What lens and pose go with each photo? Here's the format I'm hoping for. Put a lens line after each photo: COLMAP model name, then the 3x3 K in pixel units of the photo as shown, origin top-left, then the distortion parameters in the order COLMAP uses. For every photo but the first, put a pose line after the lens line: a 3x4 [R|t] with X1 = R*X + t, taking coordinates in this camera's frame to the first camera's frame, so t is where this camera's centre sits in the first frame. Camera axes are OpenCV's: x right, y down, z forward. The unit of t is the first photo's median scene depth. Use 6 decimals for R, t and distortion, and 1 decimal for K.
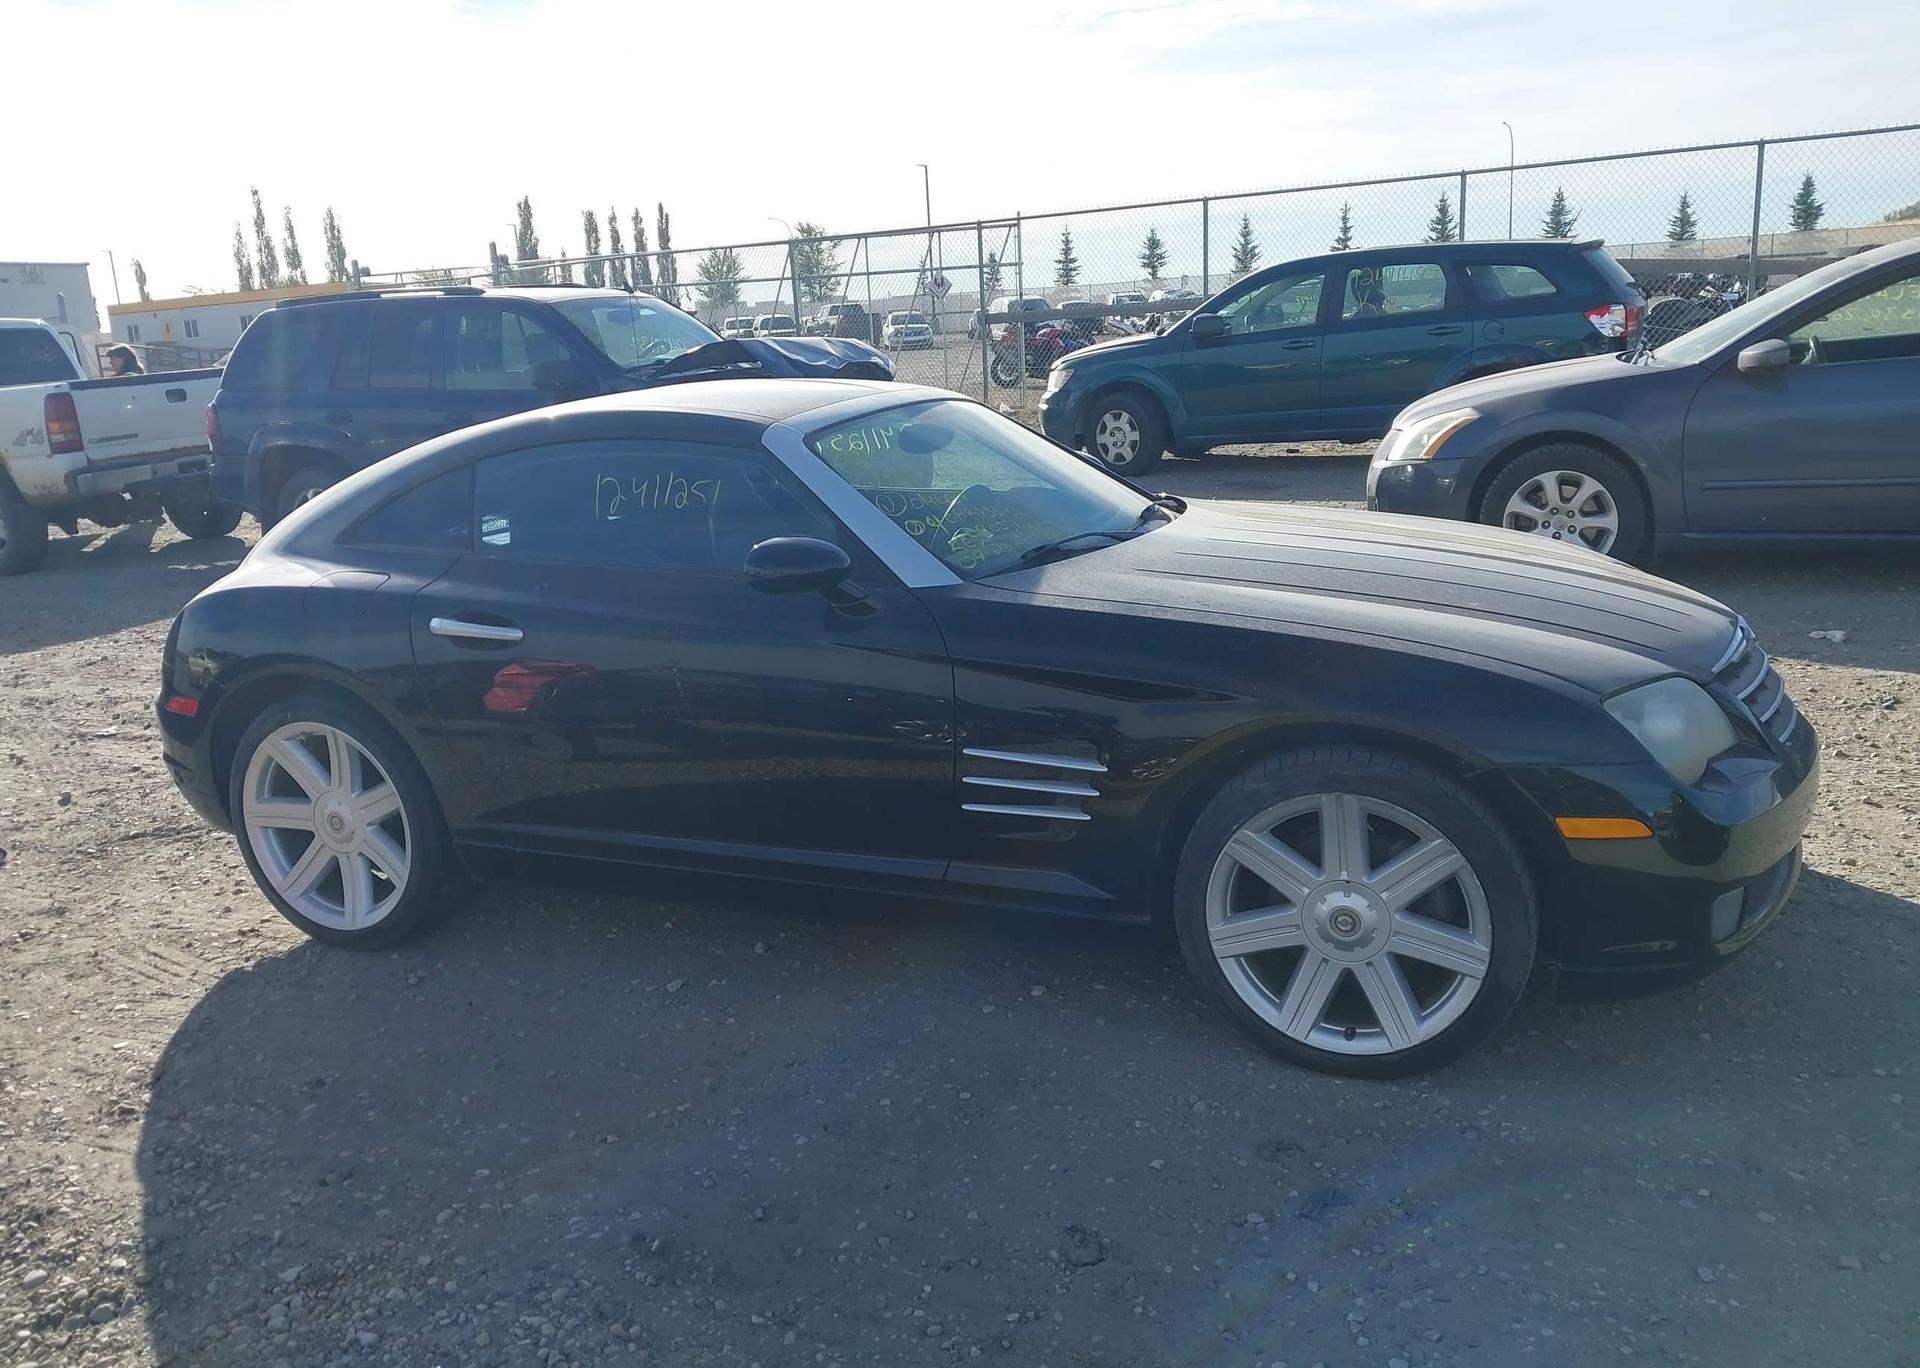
lens RADIAL K [[1470.8, 0, 951.4], [0, 1470.8, 684.2], [0, 0, 1]] dist [0.020283, -0.018800]
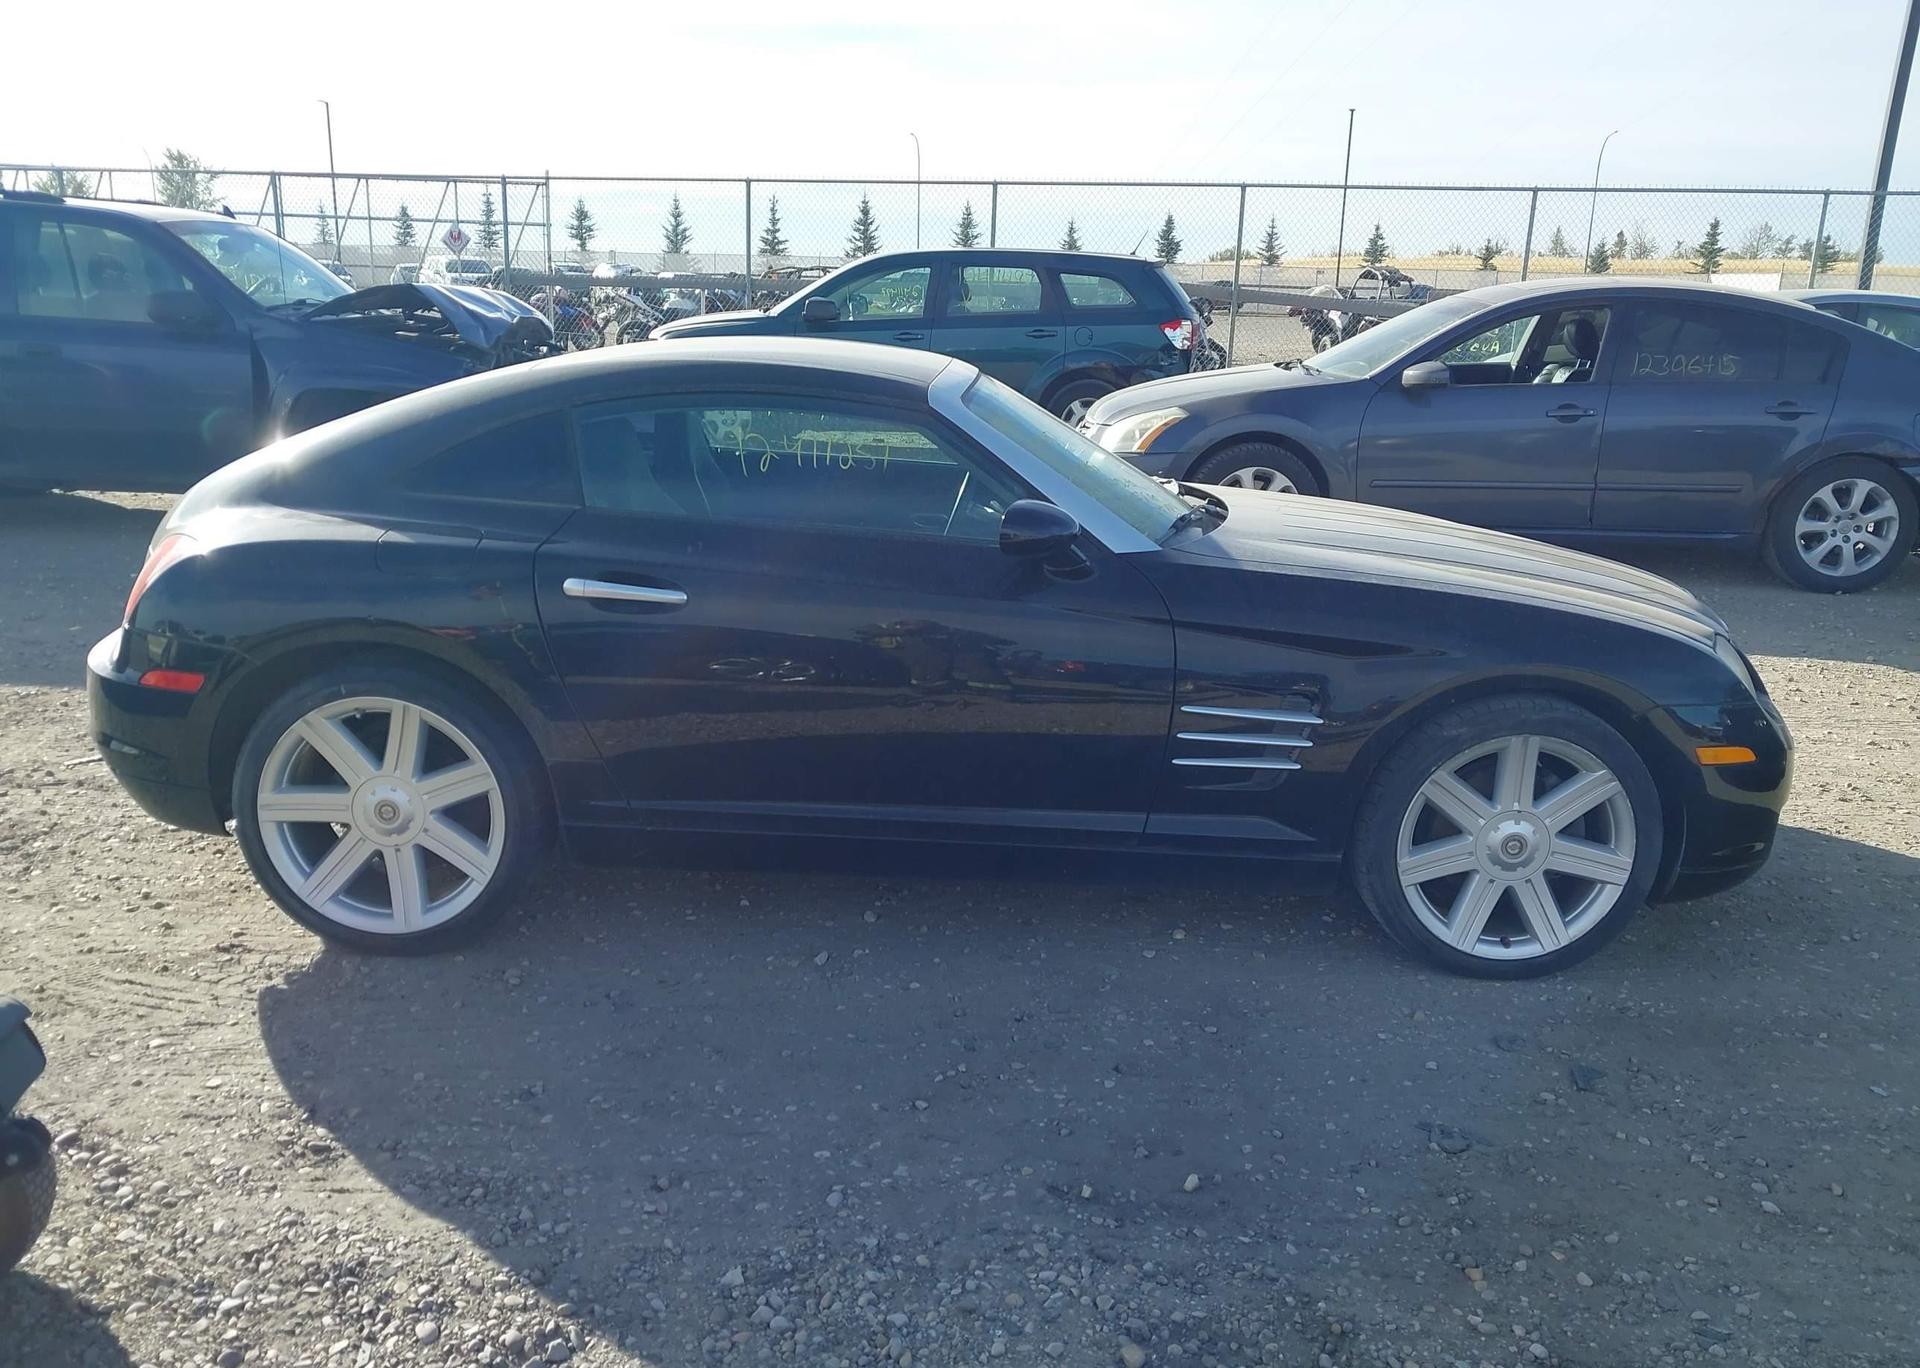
lens RADIAL K [[1472.1, 0, 952.1], [0, 1472.1, 704.7], [0, 0, 1]] dist [0.044103, -0.068003]
pose [[0.929465, -0.019652, 0.368387, -0.464136], [0.010761, 0.999599, 0.026175, 0.011353], [-0.368754, -0.020365, 0.929304, 0.064227]]
